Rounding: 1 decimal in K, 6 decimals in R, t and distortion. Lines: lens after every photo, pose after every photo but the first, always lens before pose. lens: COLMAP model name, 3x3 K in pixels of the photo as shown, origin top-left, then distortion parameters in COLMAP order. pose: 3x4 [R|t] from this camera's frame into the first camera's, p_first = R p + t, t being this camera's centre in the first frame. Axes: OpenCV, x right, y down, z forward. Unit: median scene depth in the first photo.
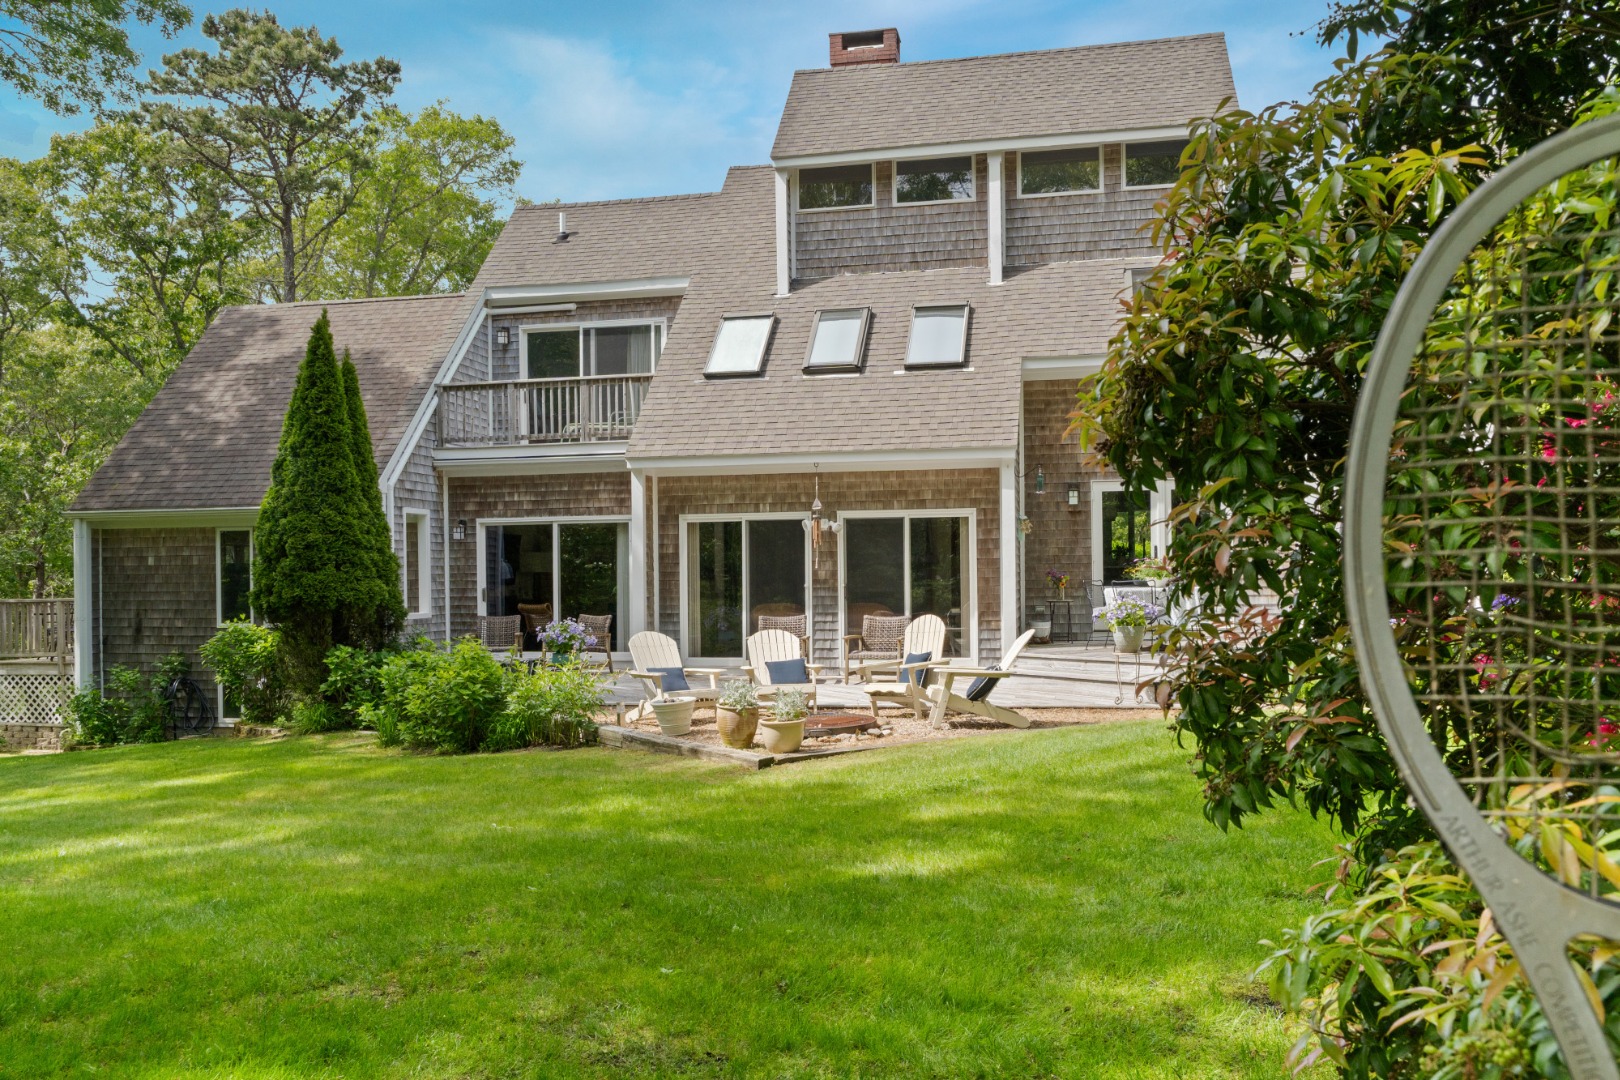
lens RADIAL K [[1315.7, 0, 811.8], [0, 1315.7, 544.1], [0, 0, 1]] dist [-0.012335, -0.030126]
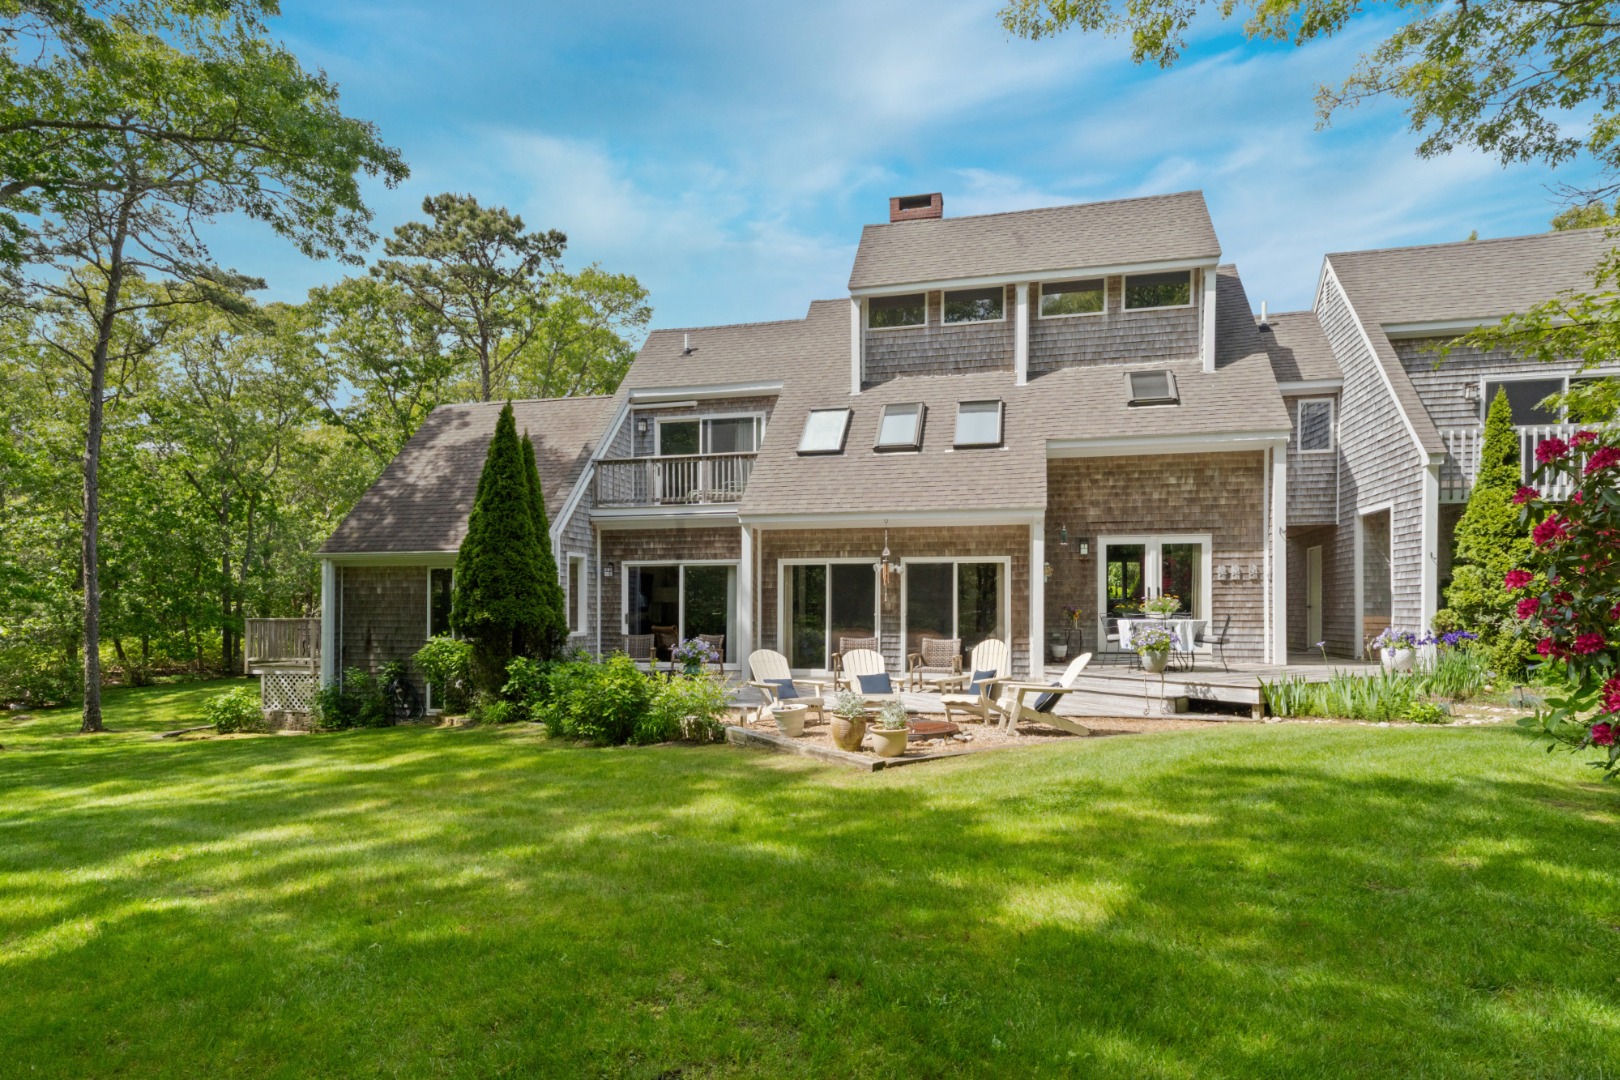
lens RADIAL K [[854.6, 0, 801.3], [0, 854.6, 587.7], [0, 0, 1]] dist [0.003668, 0.000218]
pose [[0.999524, 0.011518, -0.028603, -0.050754], [-0.011559, 0.999932, -0.001277, 0.006444], [0.028586, 0.001607, 0.999590, 0.147901]]
